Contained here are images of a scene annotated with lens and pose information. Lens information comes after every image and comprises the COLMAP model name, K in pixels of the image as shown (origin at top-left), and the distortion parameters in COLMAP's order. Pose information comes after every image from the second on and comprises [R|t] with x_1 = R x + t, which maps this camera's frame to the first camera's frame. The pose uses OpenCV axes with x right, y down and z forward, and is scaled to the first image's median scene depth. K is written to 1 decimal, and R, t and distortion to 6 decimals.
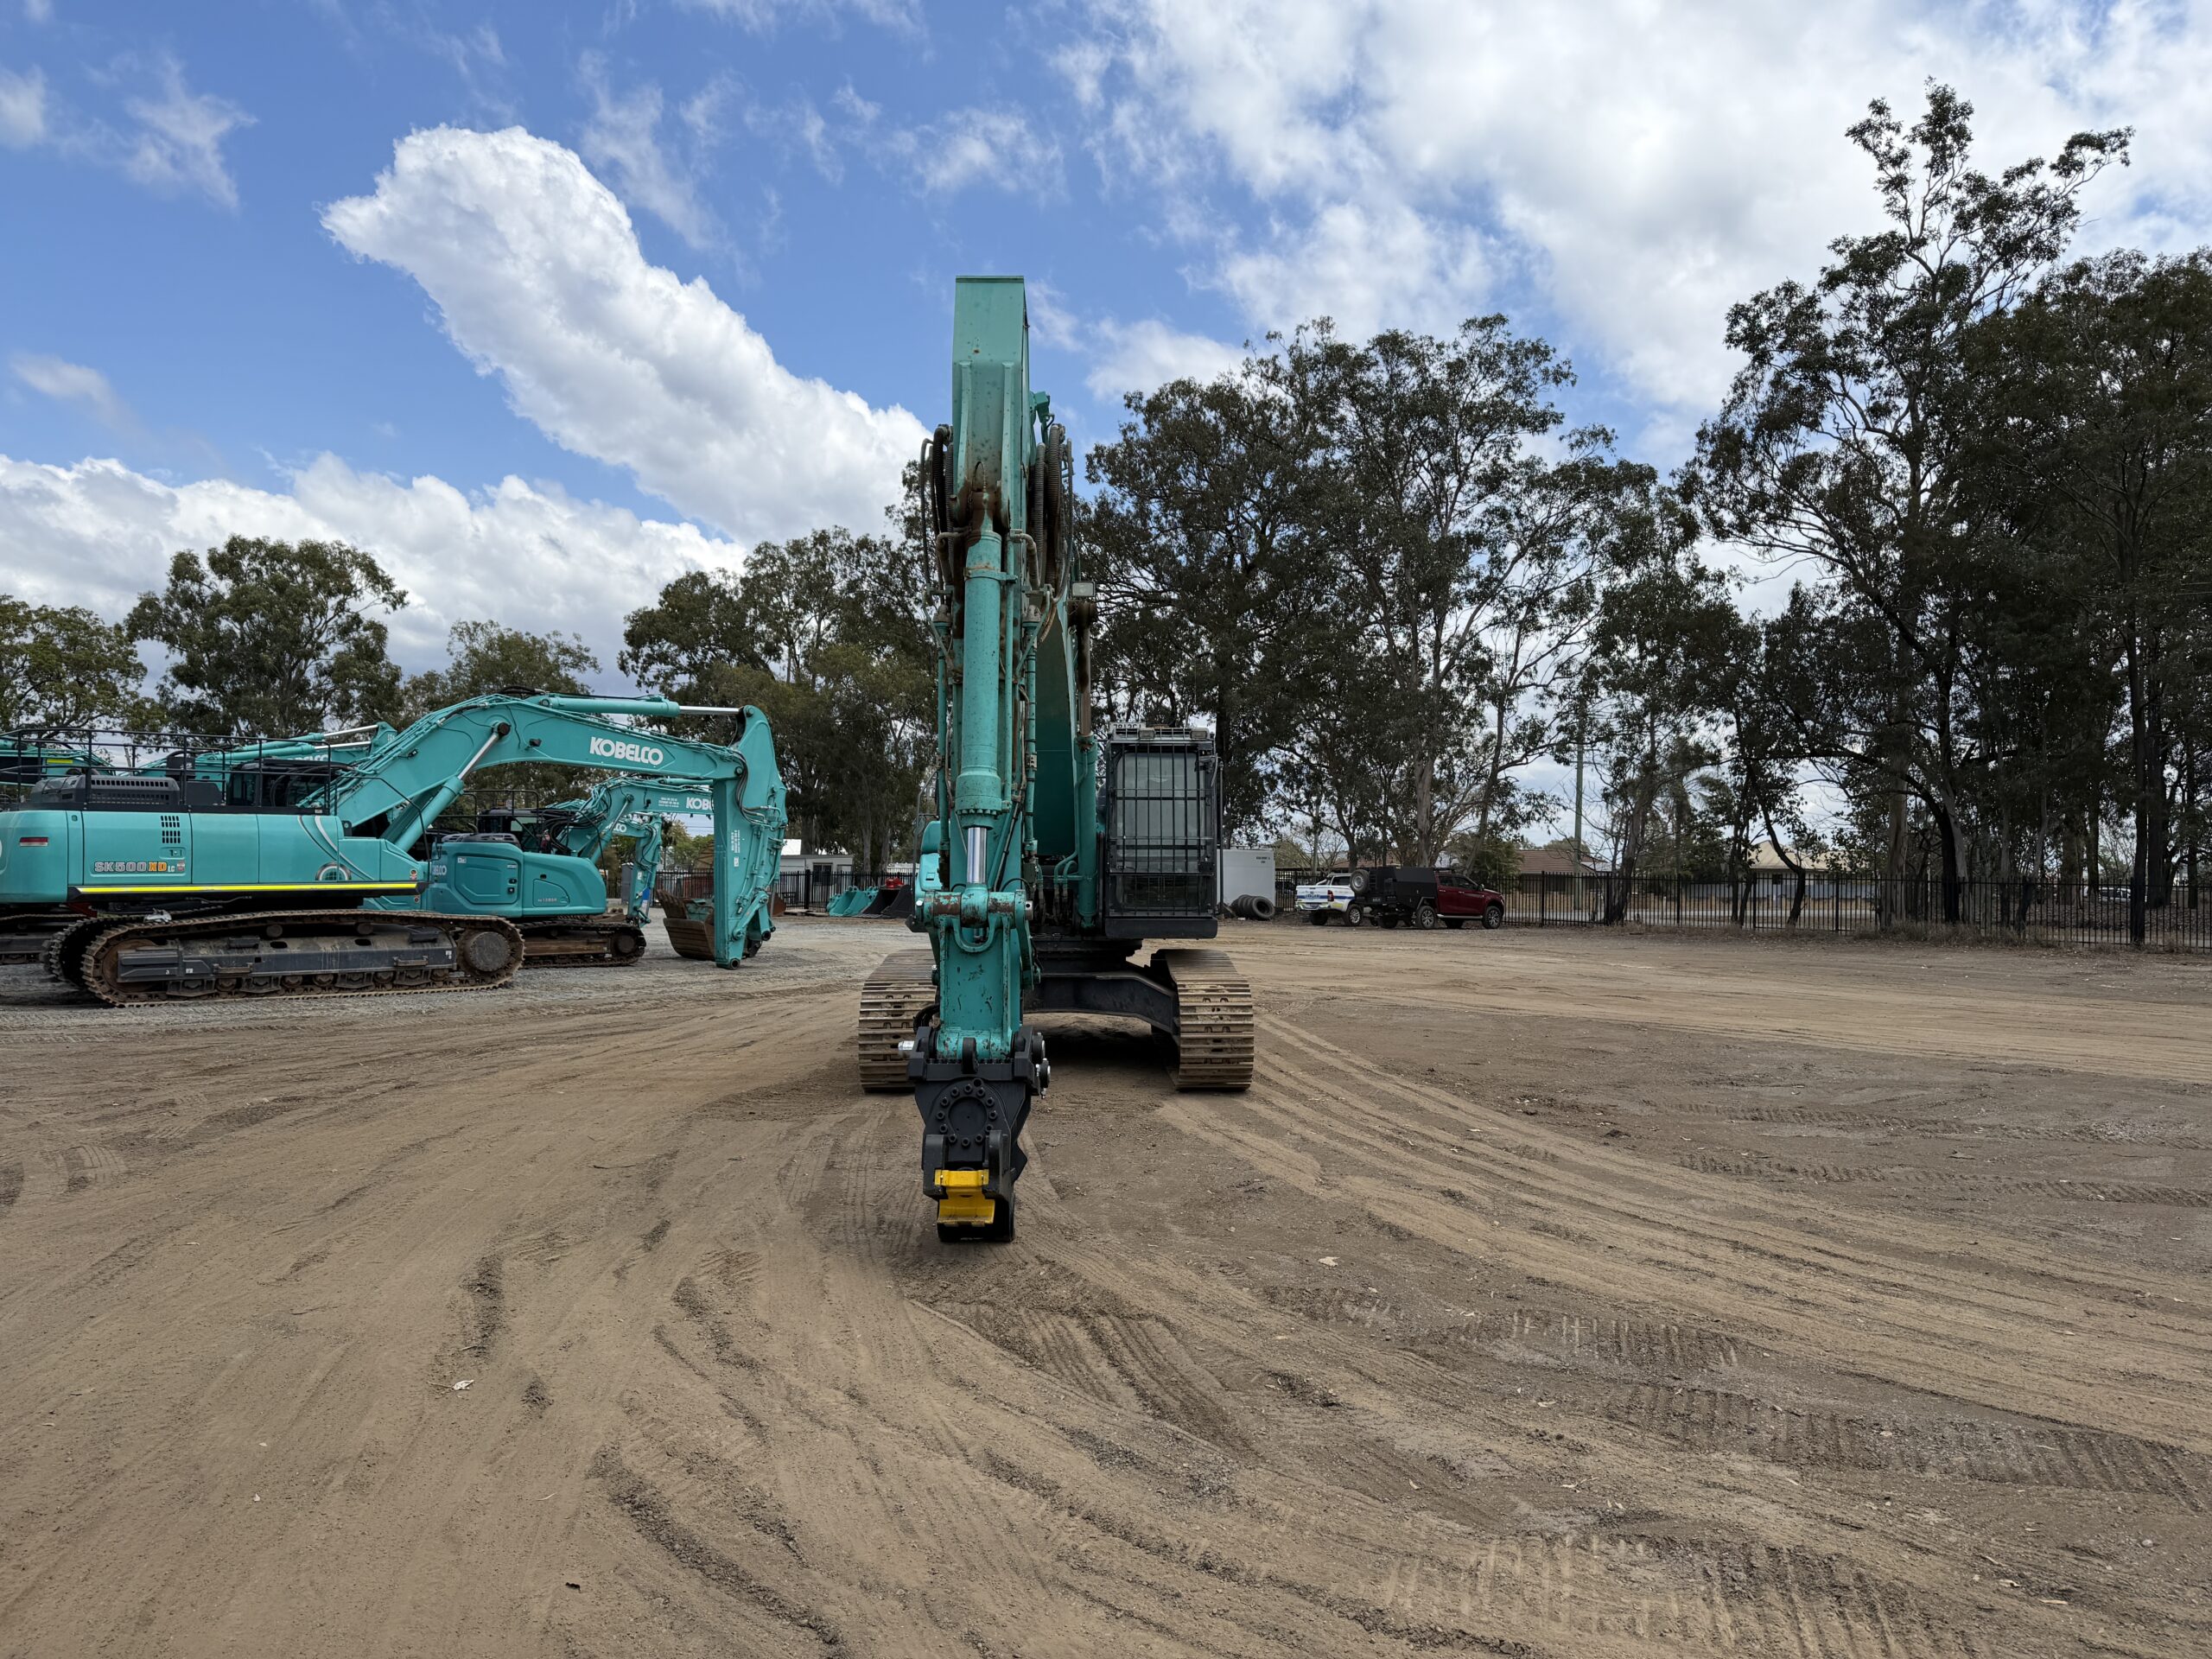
lens RADIAL K [[1554.2, 0, 1130.9], [0, 1554.2, 874.8], [0, 0, 1]] dist [0.047473, -0.048273]
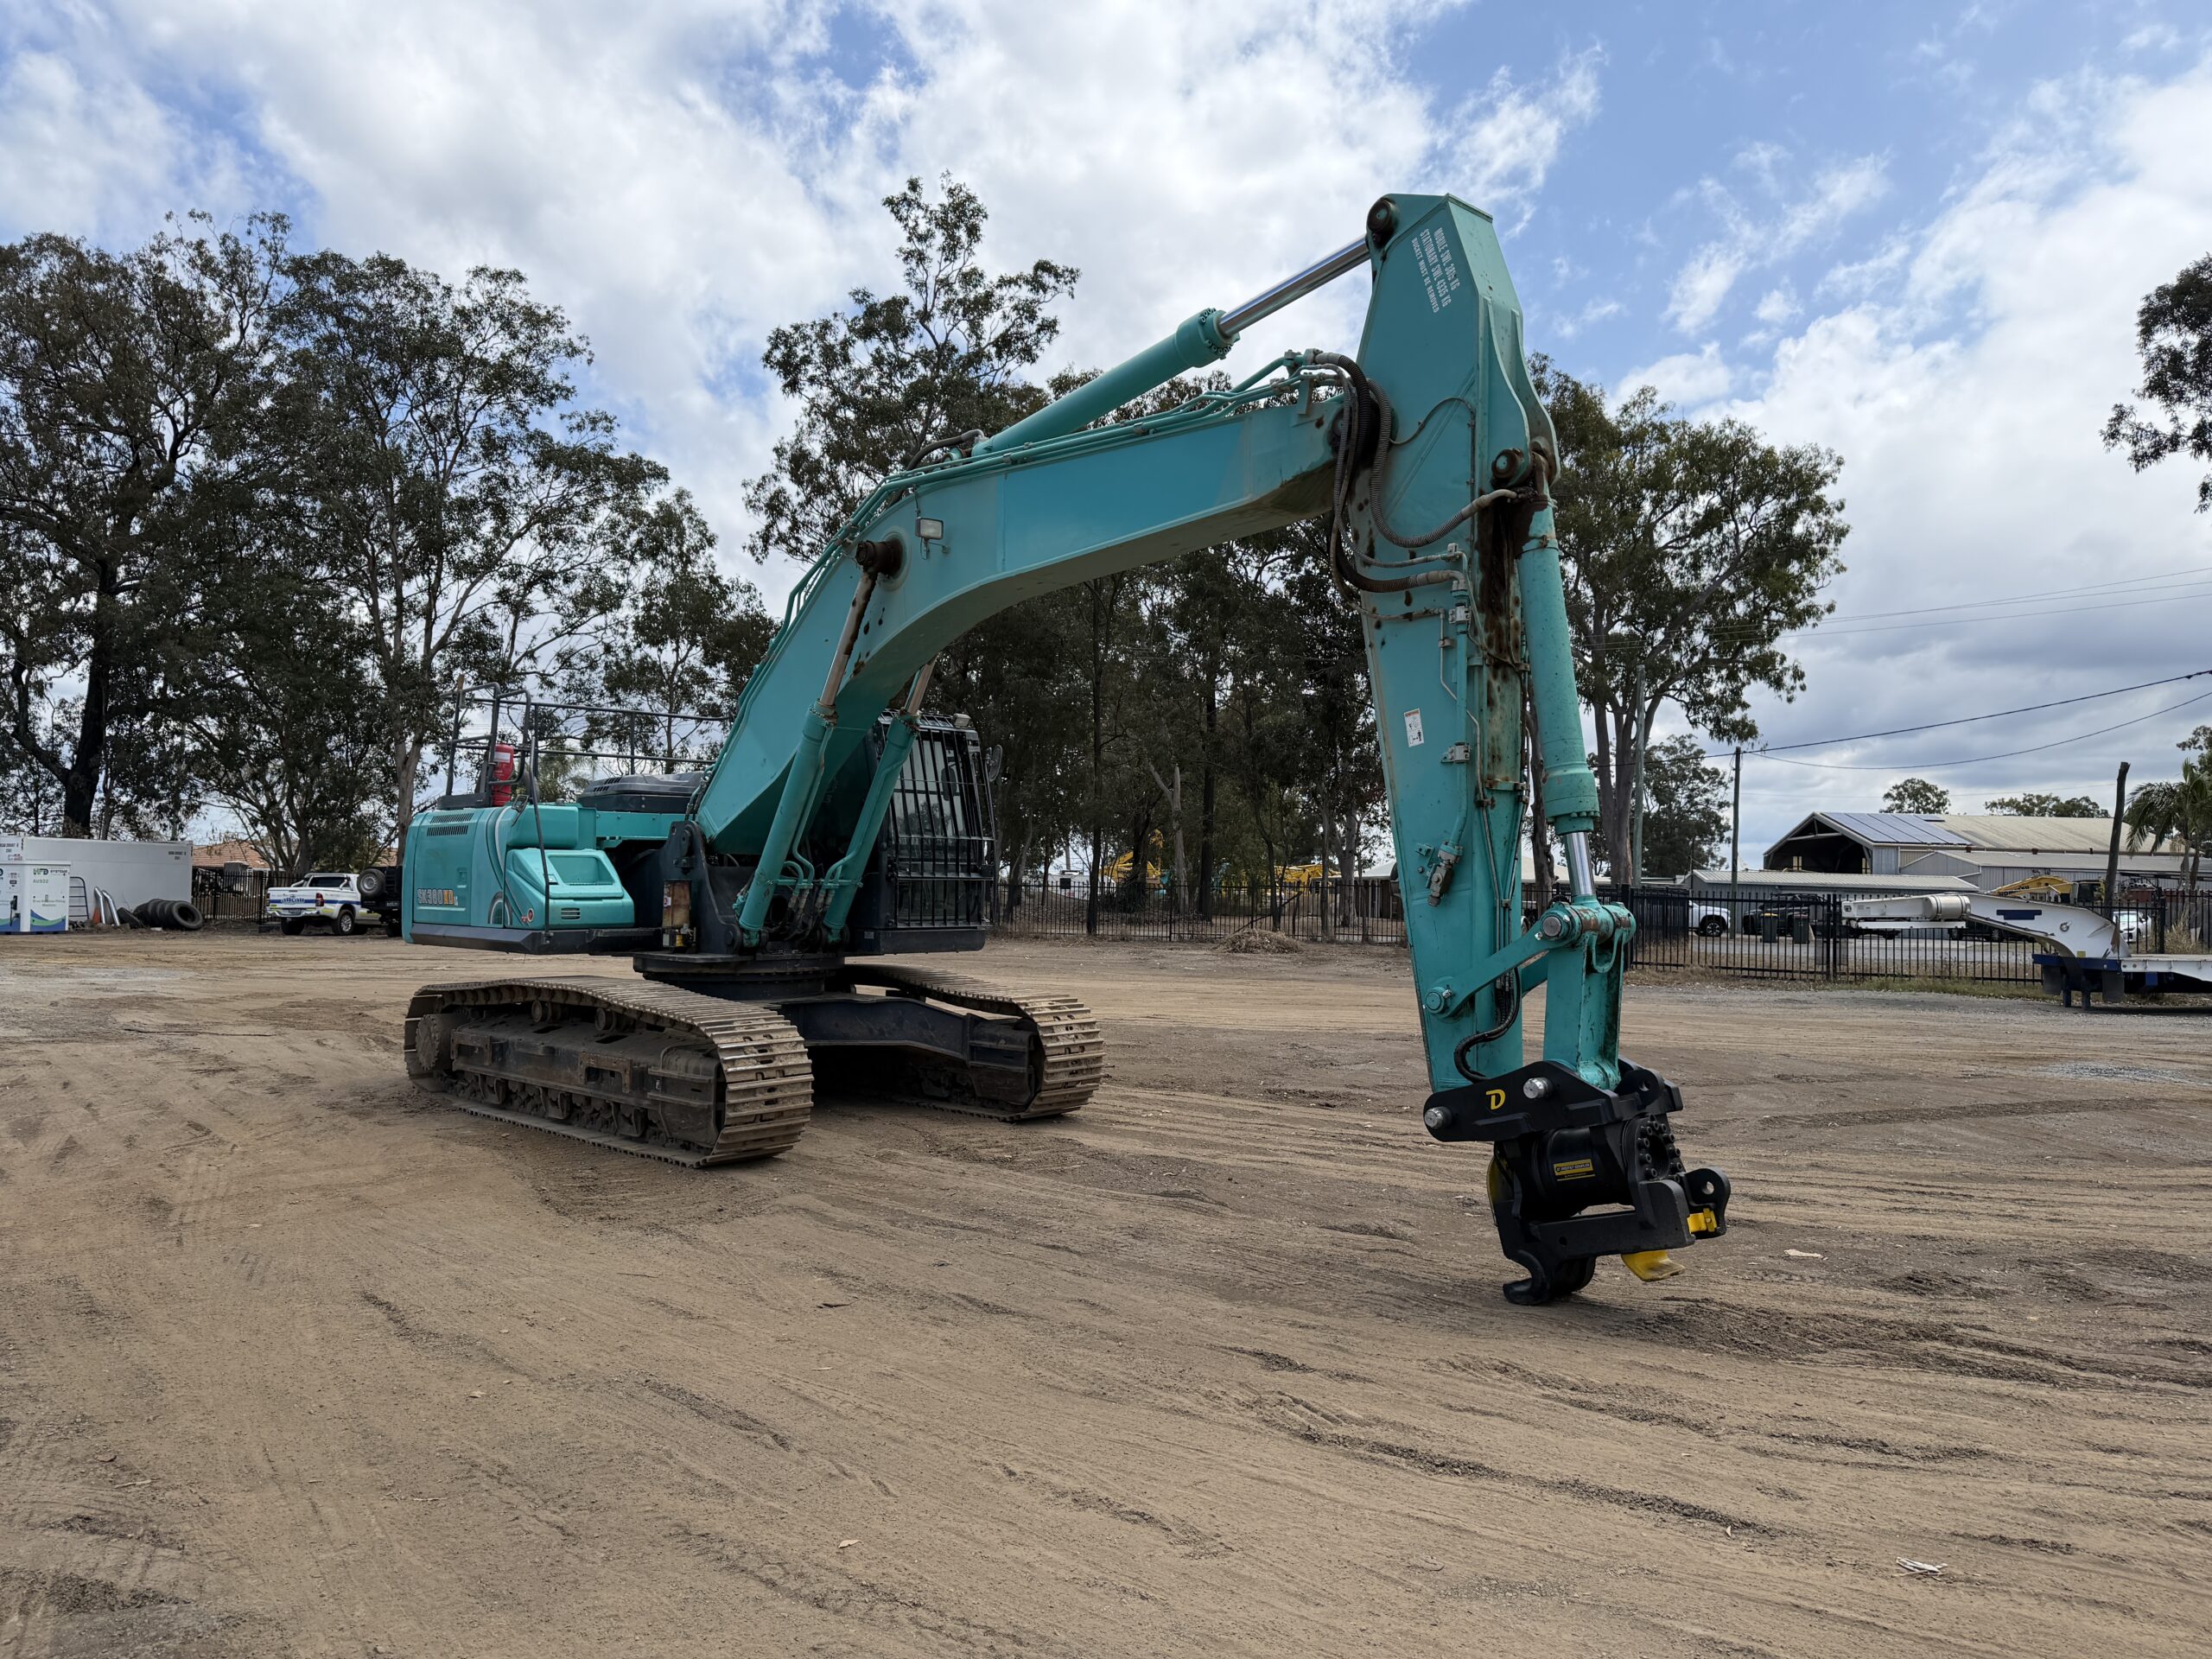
lens RADIAL K [[1554.2, 0, 1130.9], [0, 1554.2, 874.8], [0, 0, 1]] dist [0.047473, -0.048273]
pose [[0.721068, 0.010297, 0.692788, -0.165508], [-0.009518, 0.999942, -0.004957, 0.000081], [-0.692799, -0.003019, 0.721124, 0.096613]]
